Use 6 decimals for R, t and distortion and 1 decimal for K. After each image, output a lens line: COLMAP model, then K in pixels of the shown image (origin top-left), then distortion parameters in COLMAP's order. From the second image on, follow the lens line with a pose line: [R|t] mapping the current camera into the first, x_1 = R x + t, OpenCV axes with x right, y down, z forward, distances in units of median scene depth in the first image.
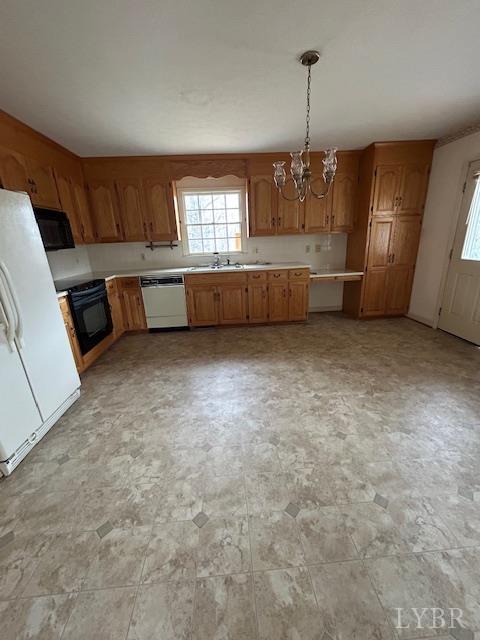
lens RADIAL K [[259.0, 0, 241.0], [0, 259.0, 322.0], [0, 0, 1]] dist [-0.002173, 0.000604]
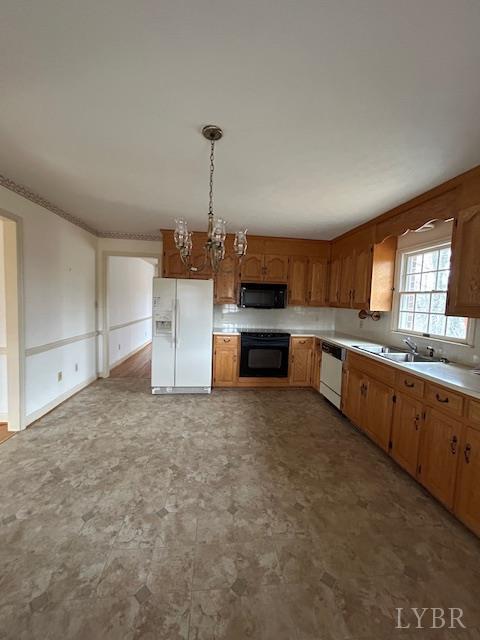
lens RADIAL K [[259.0, 0, 241.0], [0, 259.0, 322.0], [0, 0, 1]] dist [-0.002173, 0.000604]
pose [[0.018529, 0.128010, -0.991600, 0.847839], [-0.338523, 0.933997, 0.114248, -0.348397], [0.940776, 0.333563, 0.060640, 0.847145]]
